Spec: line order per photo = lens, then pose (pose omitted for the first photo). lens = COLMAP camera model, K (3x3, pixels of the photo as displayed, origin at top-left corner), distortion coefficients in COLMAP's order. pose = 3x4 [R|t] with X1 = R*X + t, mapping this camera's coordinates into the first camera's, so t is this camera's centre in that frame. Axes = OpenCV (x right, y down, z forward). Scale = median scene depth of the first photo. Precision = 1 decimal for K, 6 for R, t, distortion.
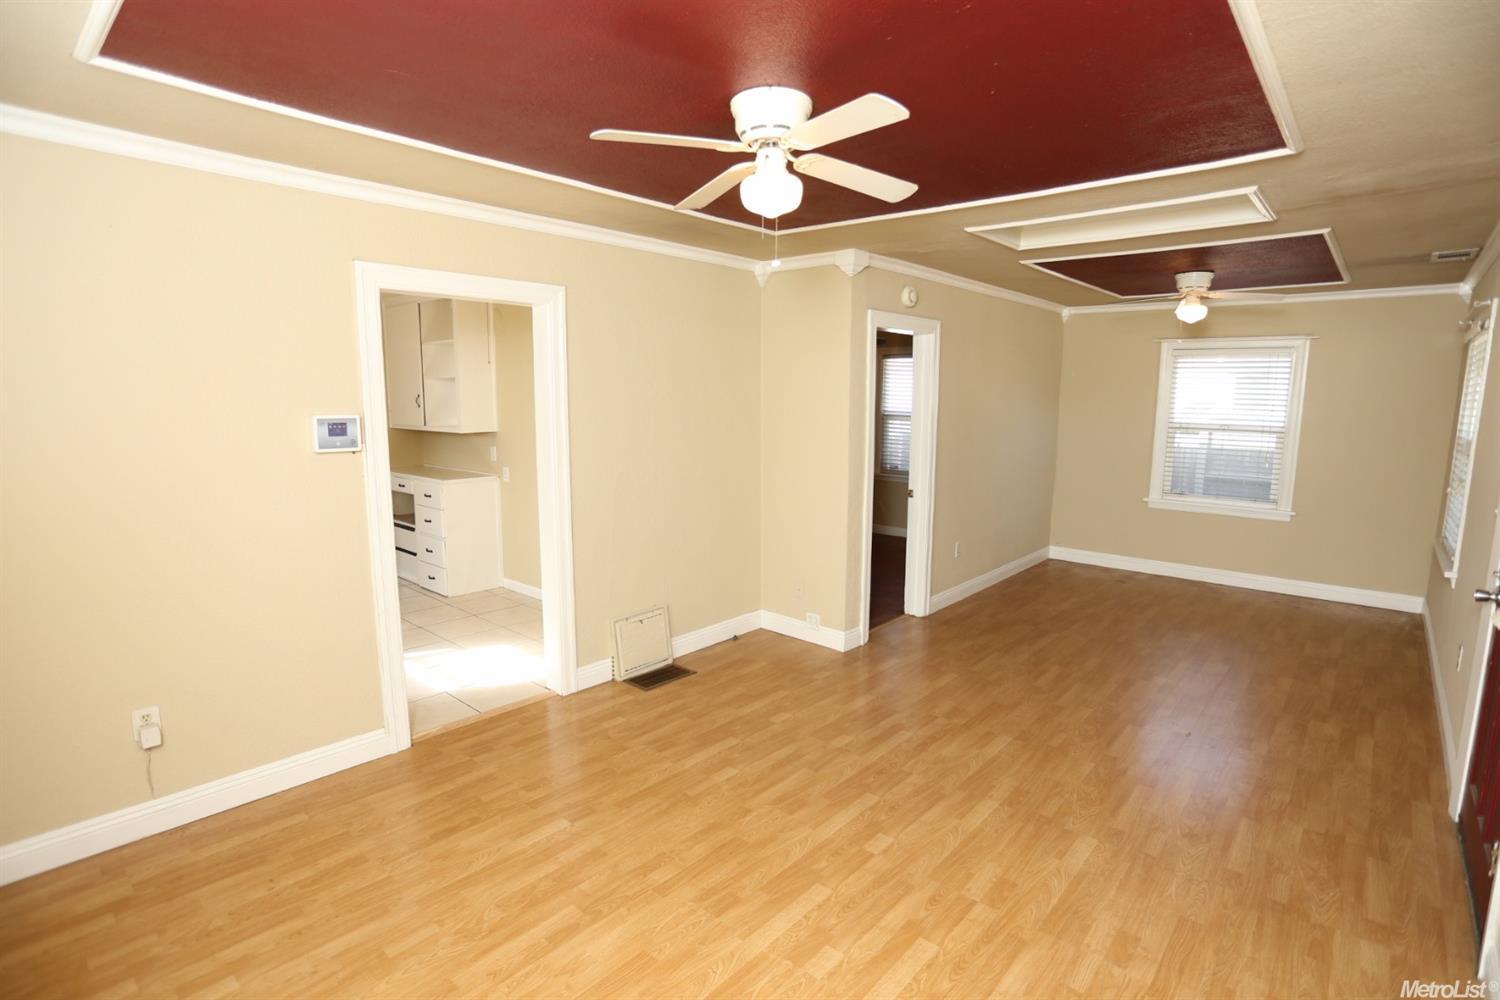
lens RADIAL K [[724.1, 0, 750.0], [0, 724.1, 500.0], [0, 0, 1]] dist [-0.002078, 0.000443]
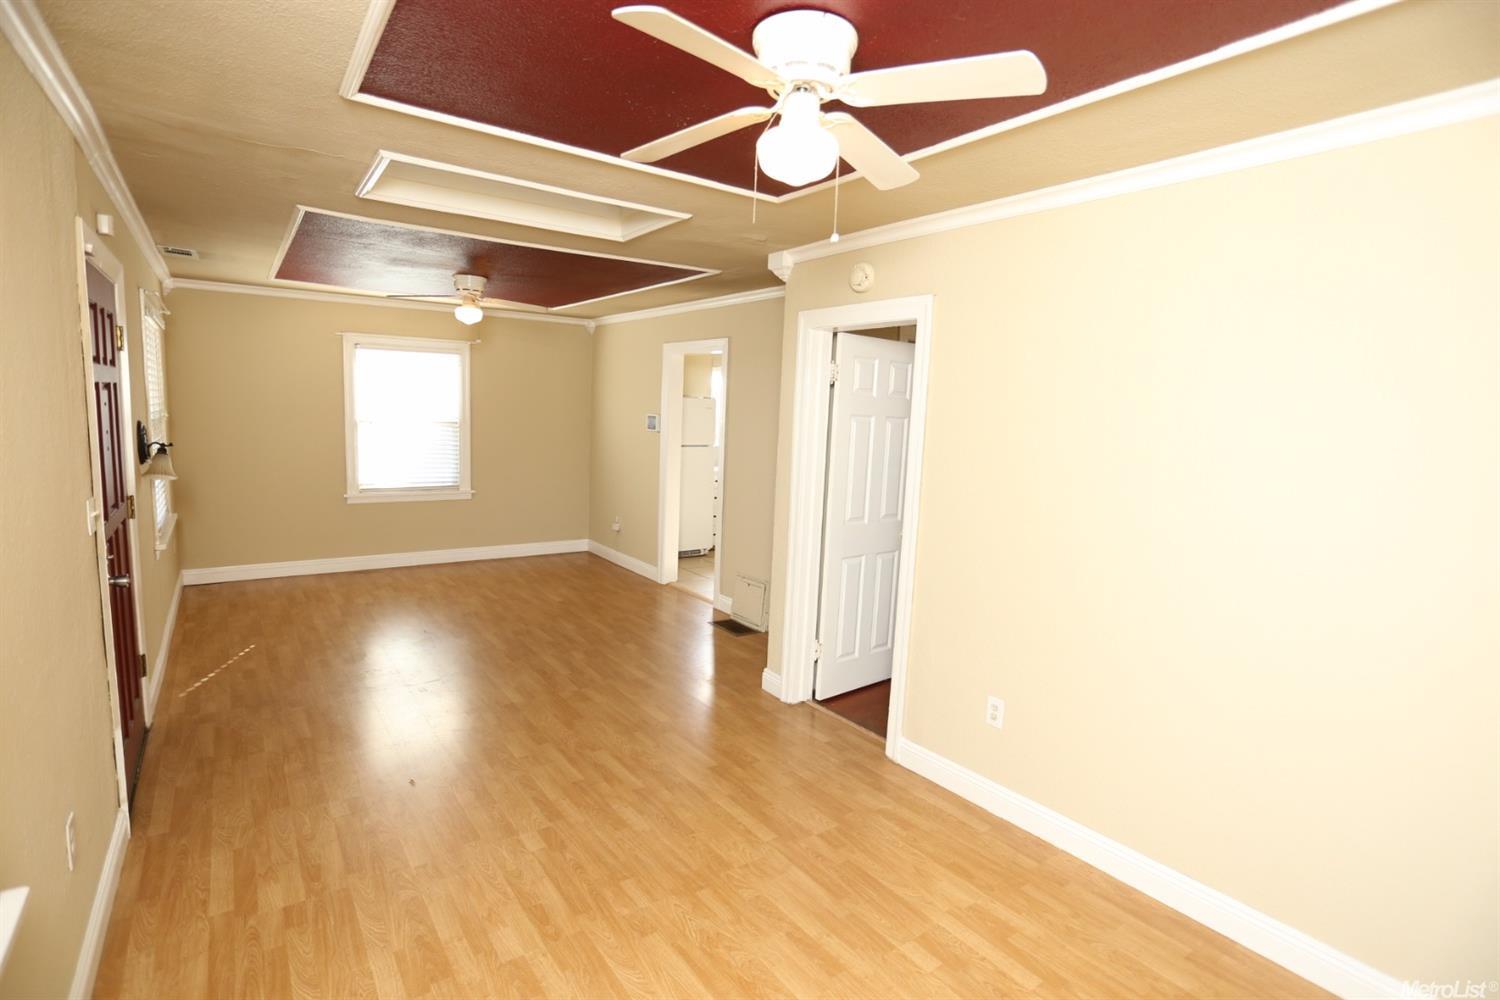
lens RADIAL K [[724.1, 0, 750.0], [0, 724.1, 500.0], [0, 0, 1]] dist [-0.002078, 0.000443]
pose [[-0.221160, 0.096449, -0.970456, 1.578227], [-0.168453, 0.976362, 0.135425, -0.225440], [0.960579, 0.193427, -0.199686, 1.783161]]
